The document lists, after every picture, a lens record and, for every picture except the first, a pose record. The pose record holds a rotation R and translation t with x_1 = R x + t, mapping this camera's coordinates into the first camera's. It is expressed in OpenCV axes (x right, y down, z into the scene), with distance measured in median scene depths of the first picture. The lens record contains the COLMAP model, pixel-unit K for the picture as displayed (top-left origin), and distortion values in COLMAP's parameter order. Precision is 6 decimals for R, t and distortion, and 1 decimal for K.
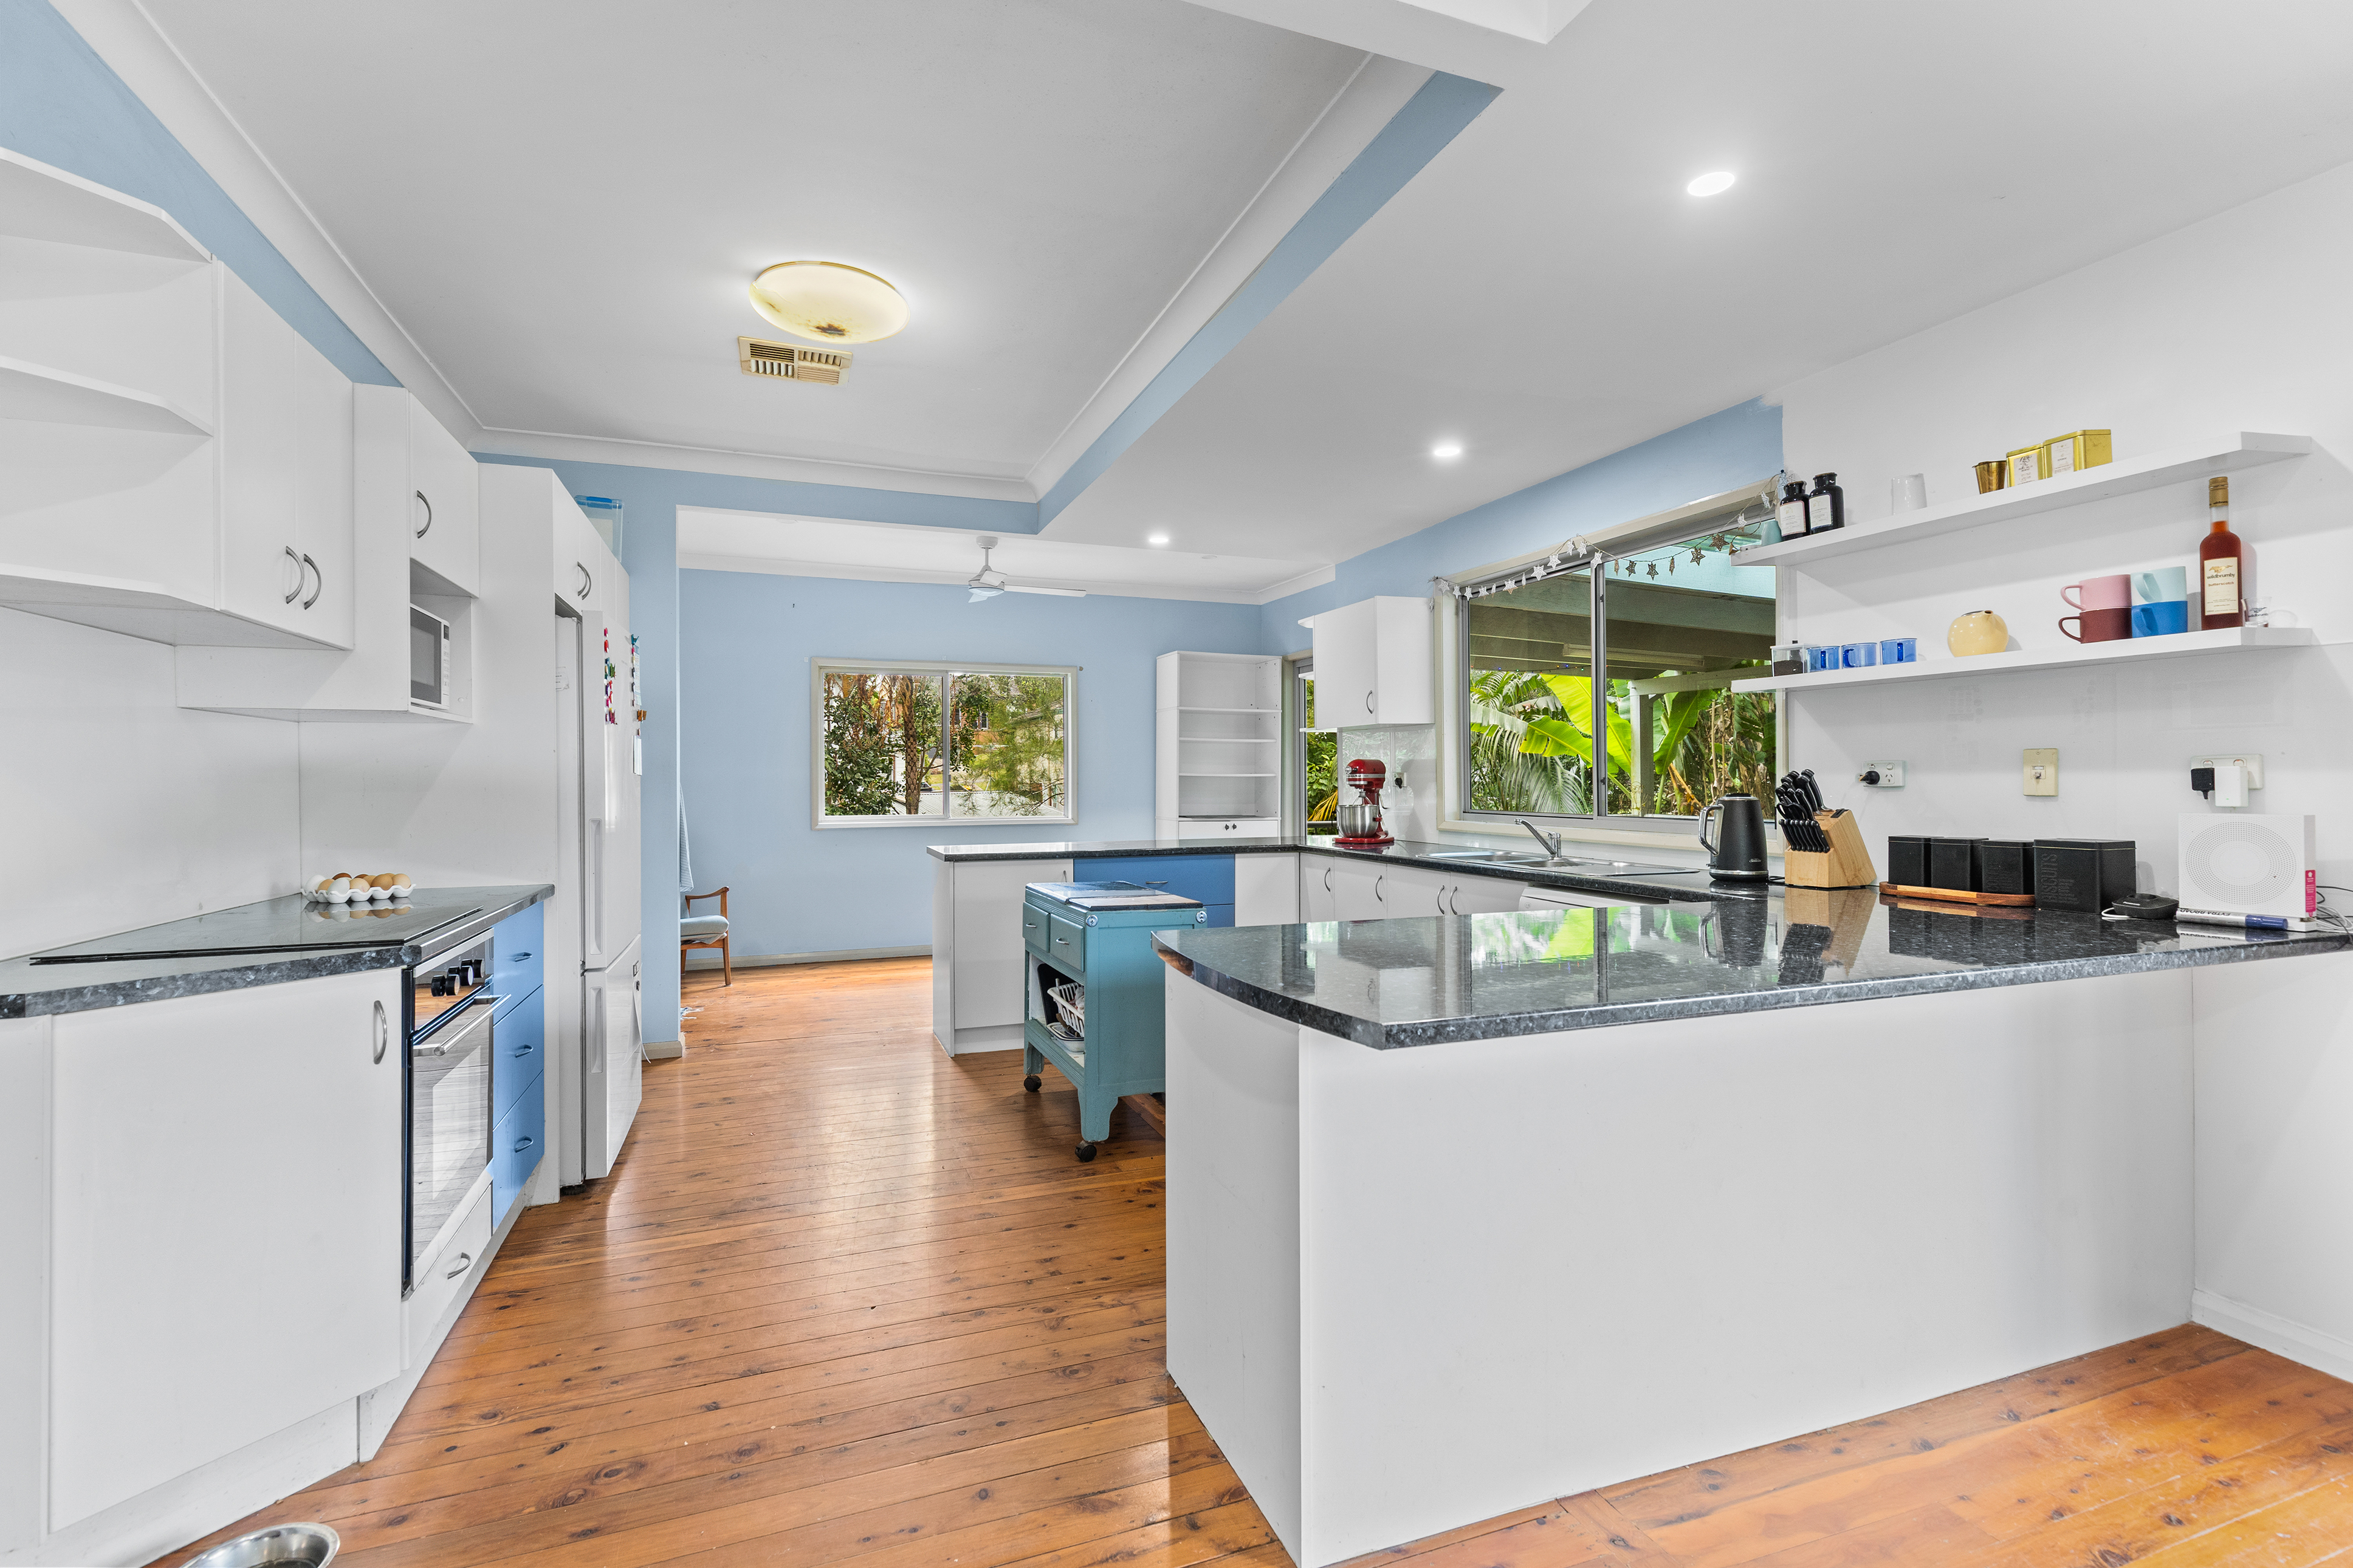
lens RADIAL K [[1062.0, 0, 1176.5], [0, 1062.0, 784.0], [0, 0, 1]] dist [-0.001887, -0.000230]
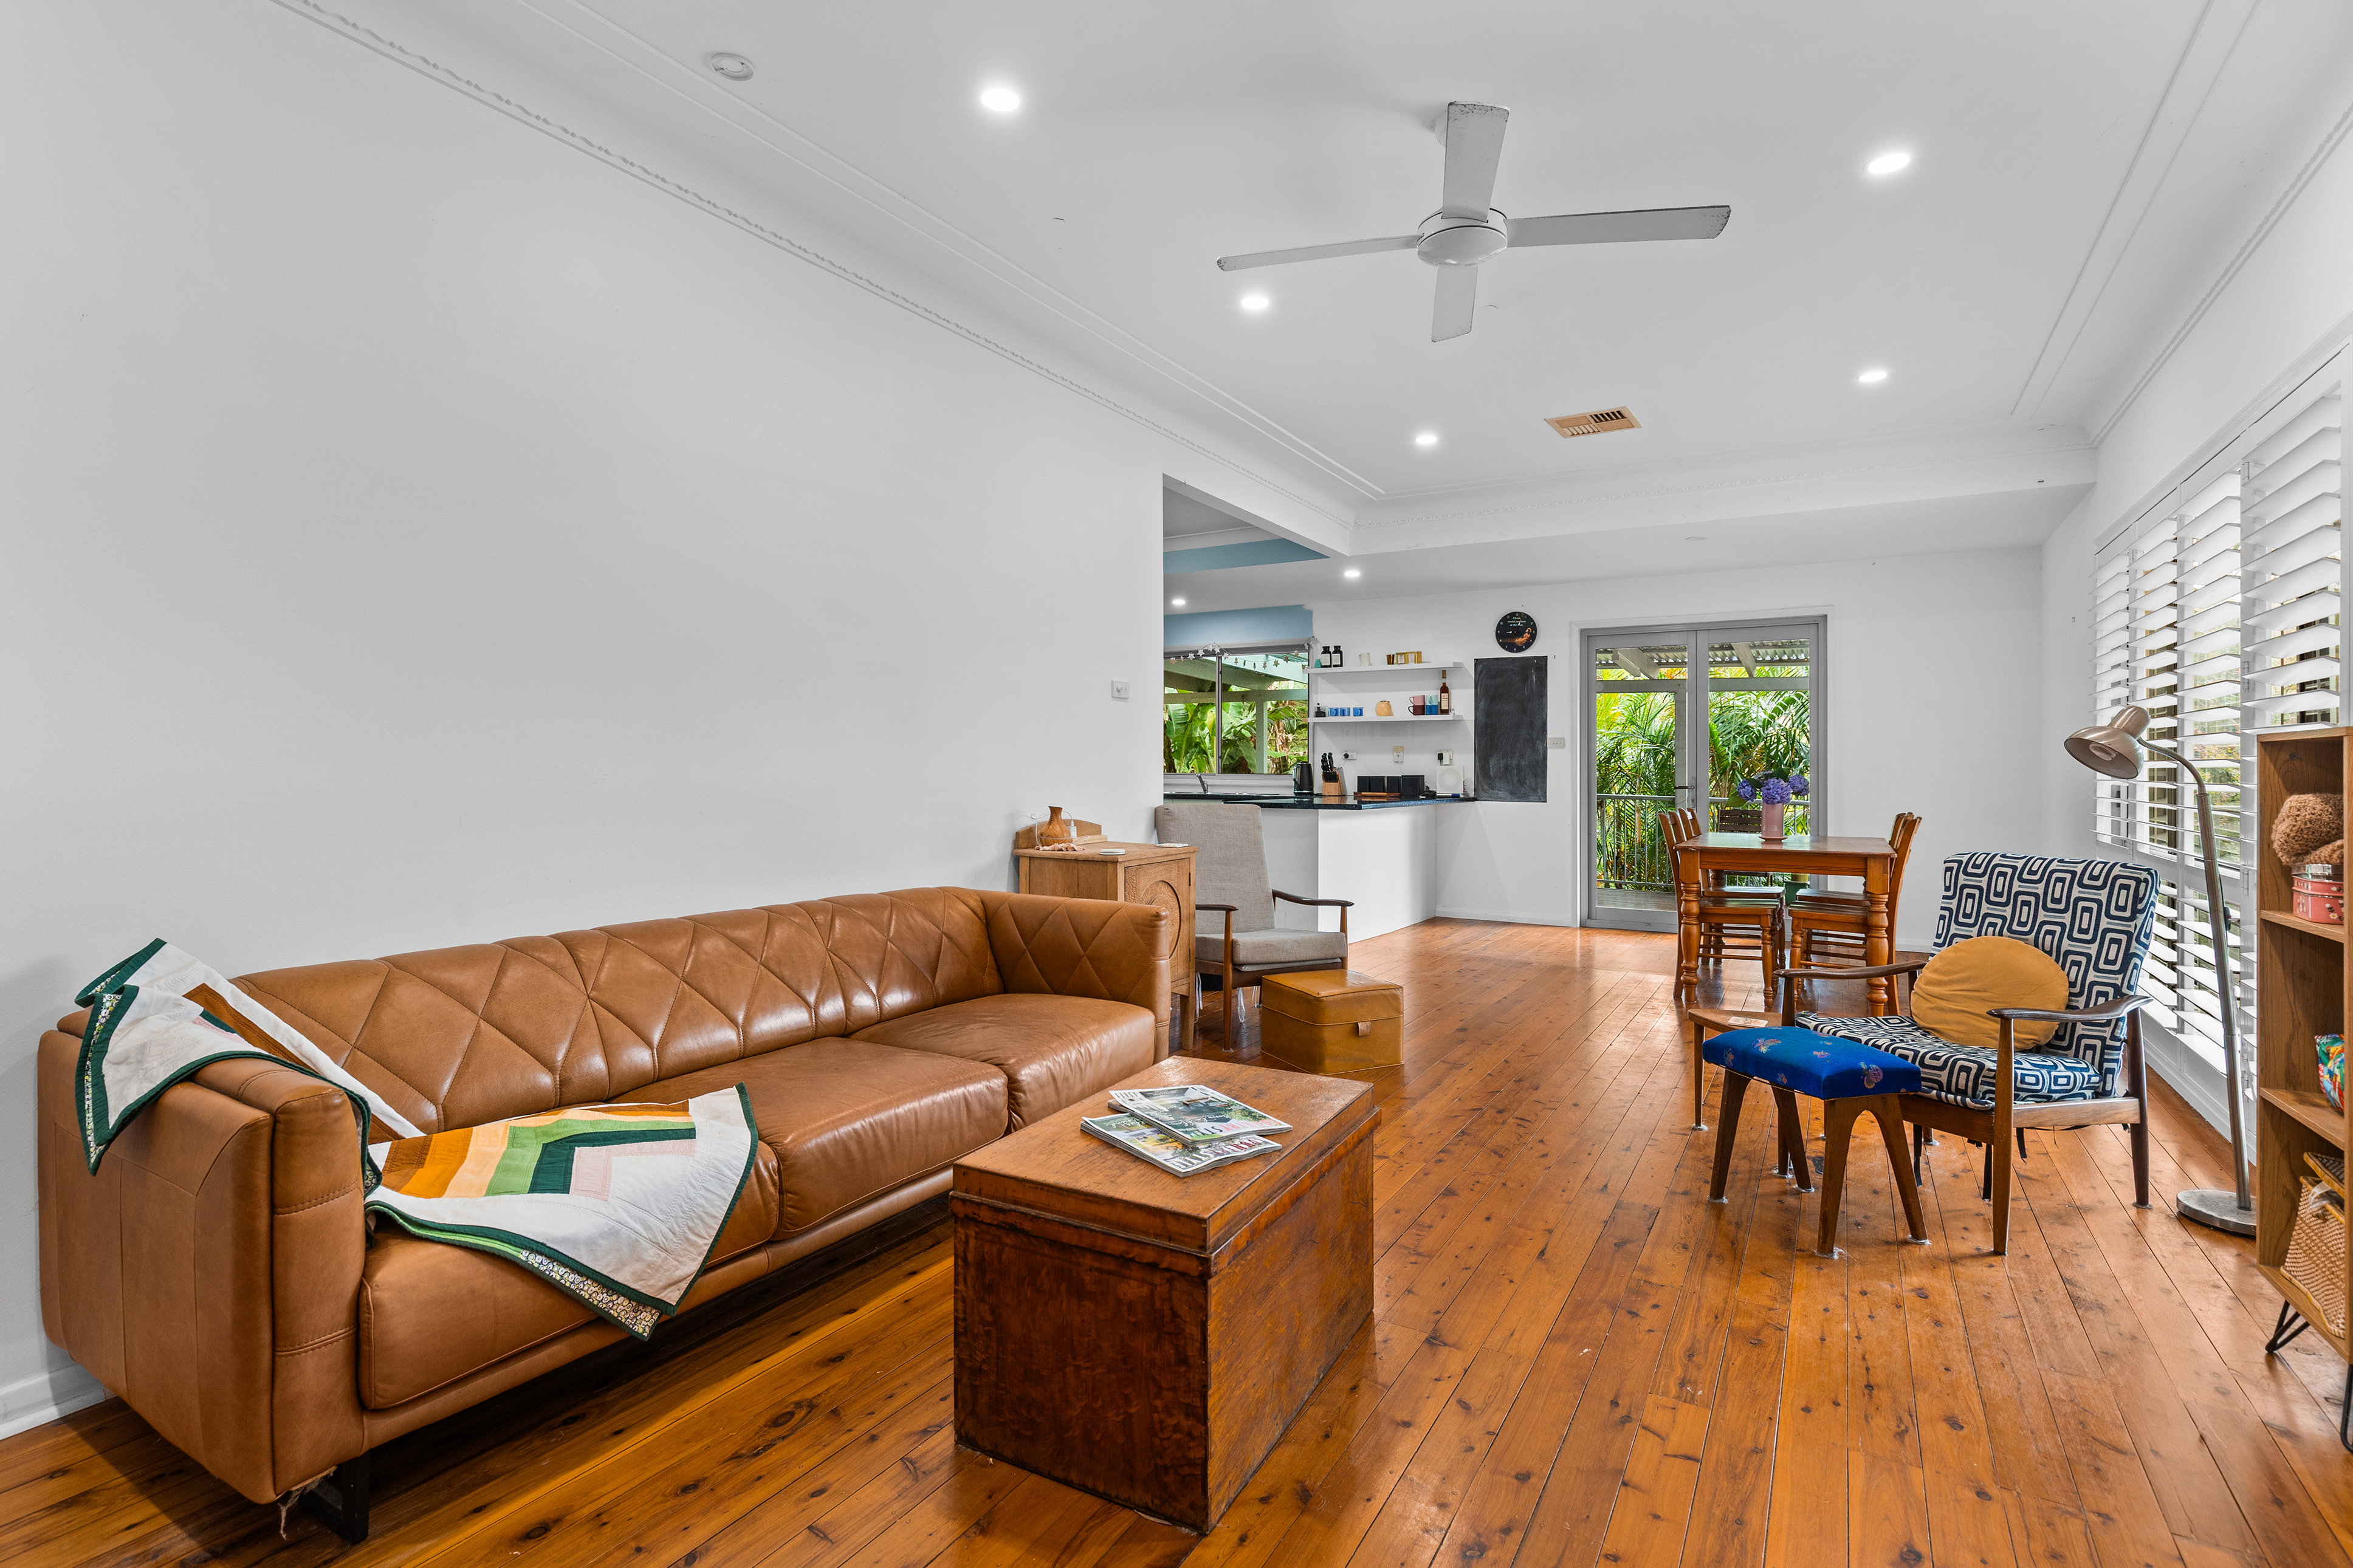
lens RADIAL K [[1118.9, 0, 1182.0], [0, 1118.9, 771.8], [0, 0, 1]] dist [-0.002393, -0.000317]
pose [[0.781167, 0.001120, 0.624321, -1.583565], [-0.002507, 0.999996, 0.001343, 0.033957], [-0.624317, -0.002614, 0.781167, -1.066667]]
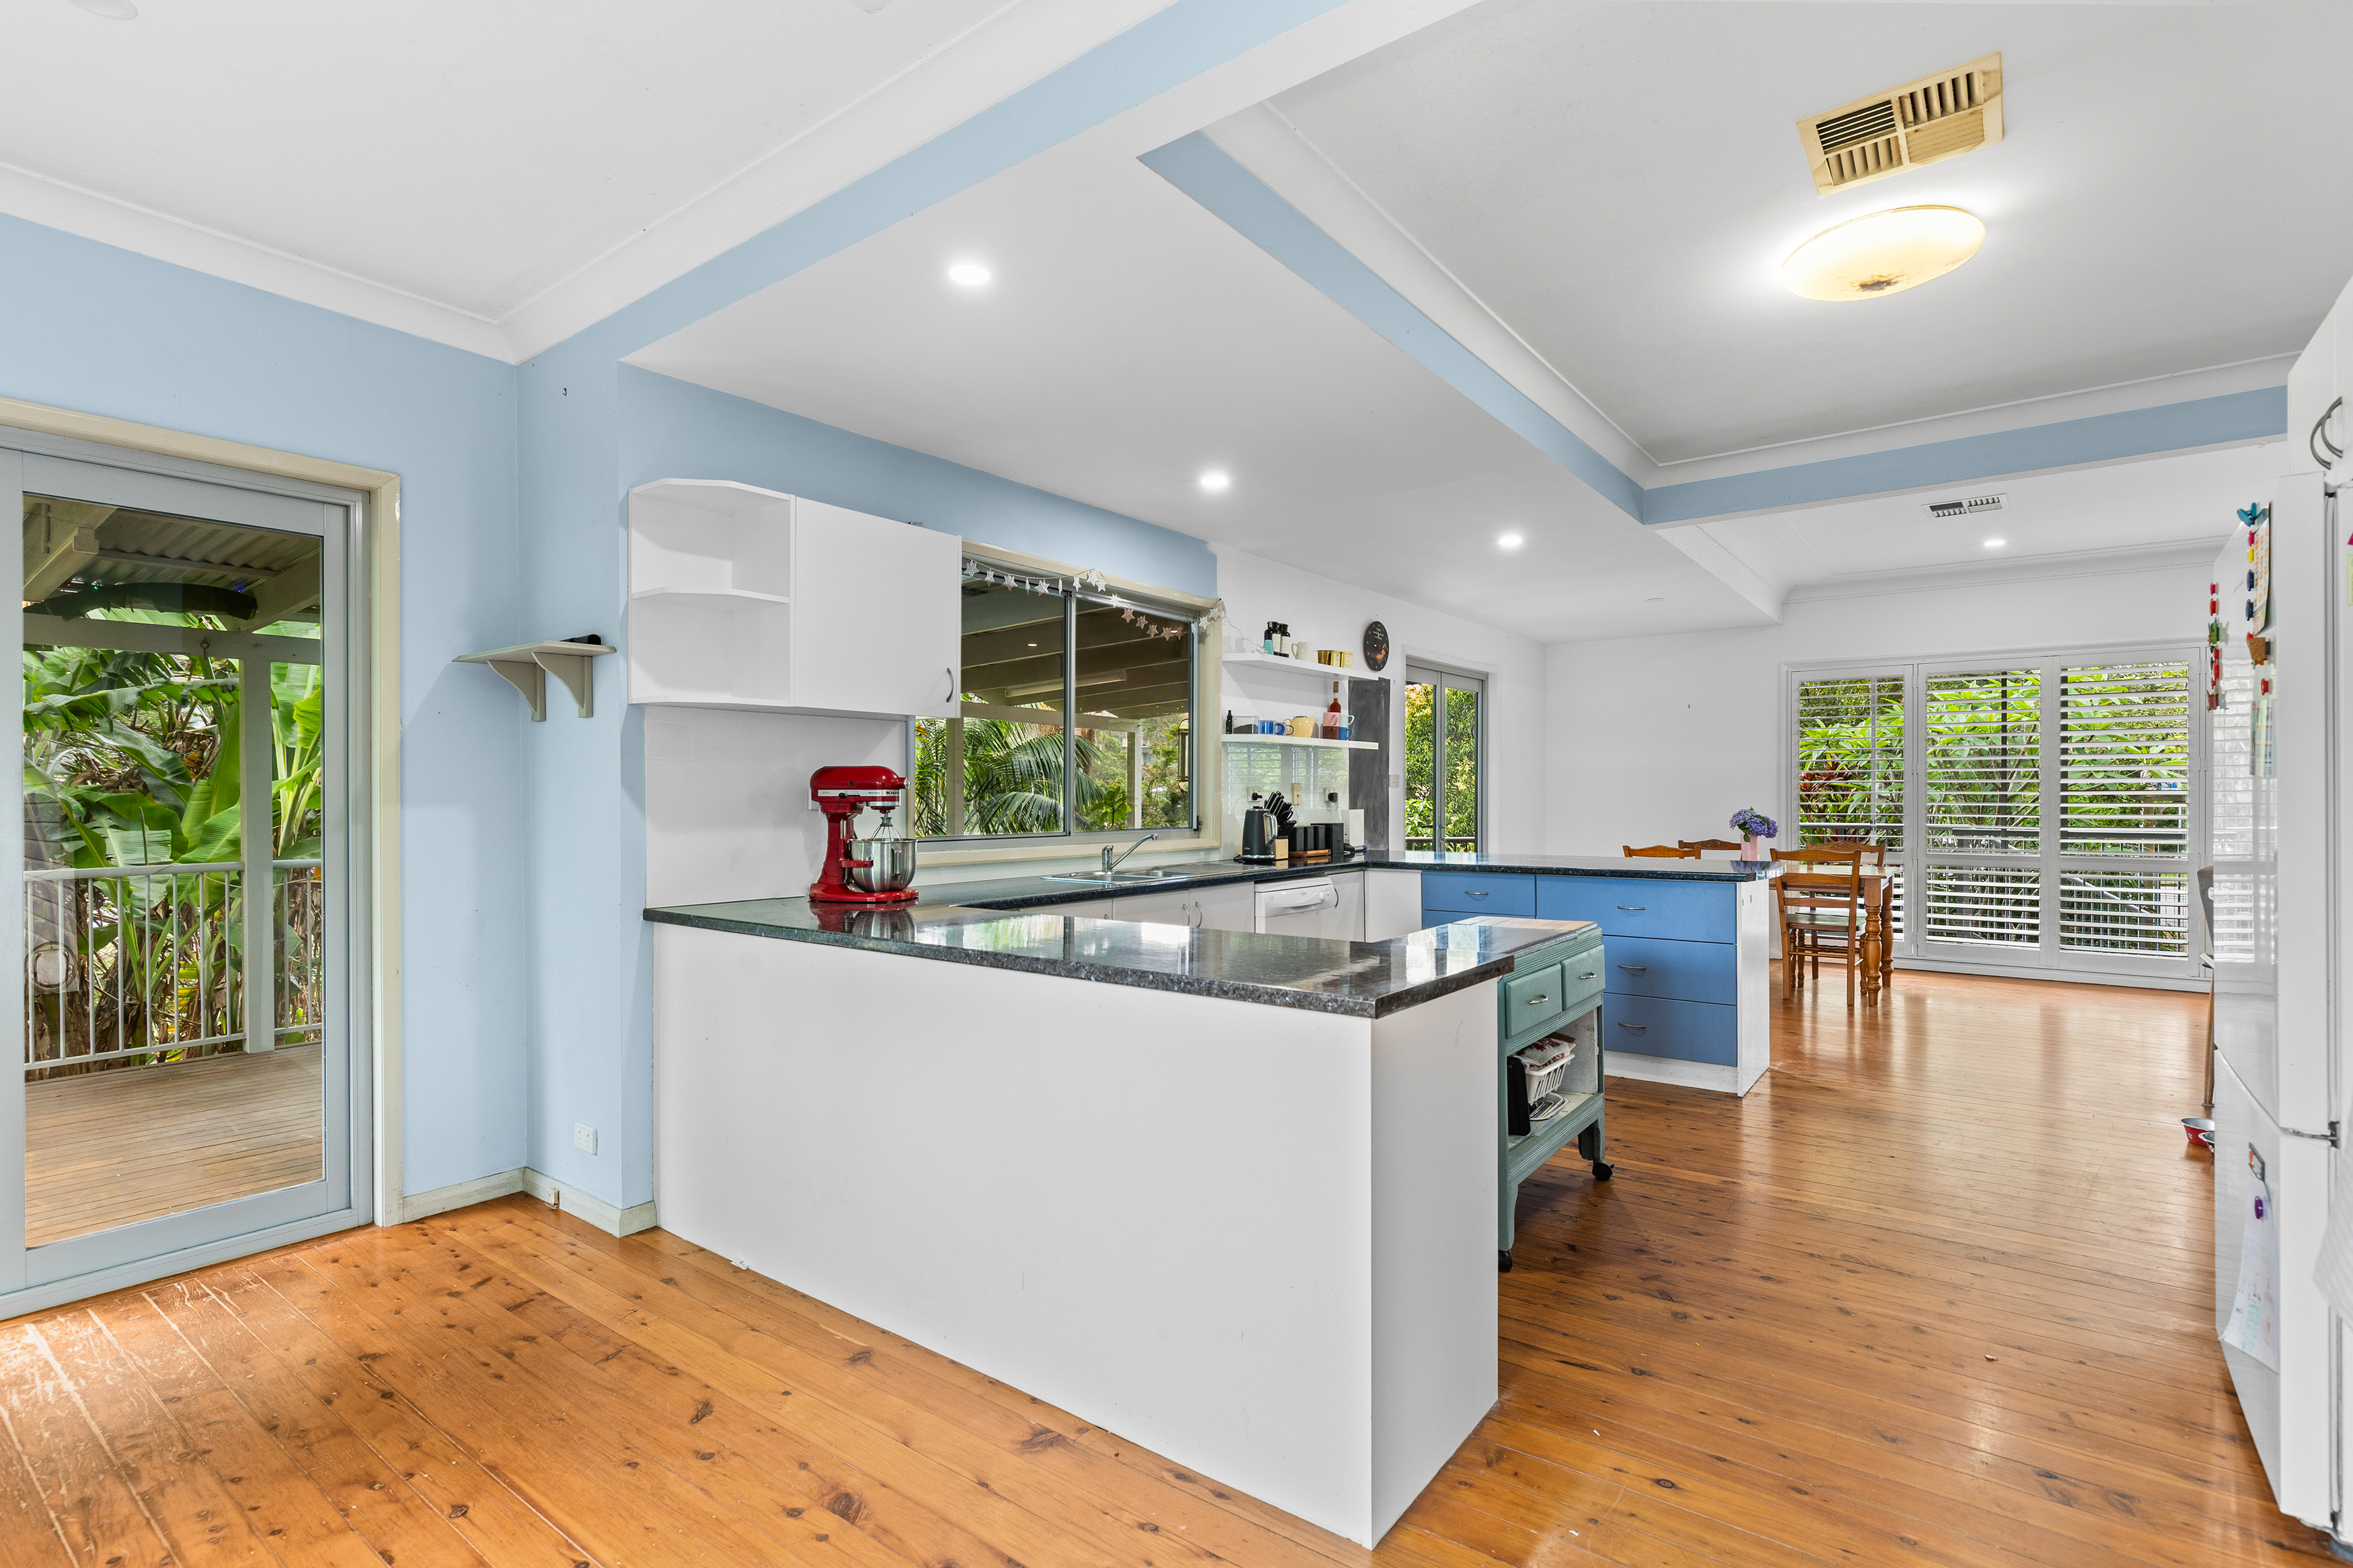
lens RADIAL K [[1104.6, 0, 1176.5], [0, 1104.6, 784.0], [0, 0, 1]] dist [0.002114, 0.000277]
pose [[-0.531436, 0.012875, 0.847000, -0.884526], [0.005459, 0.999916, -0.011774, -0.005133], [-0.847081, -0.001633, -0.531462, 2.213862]]
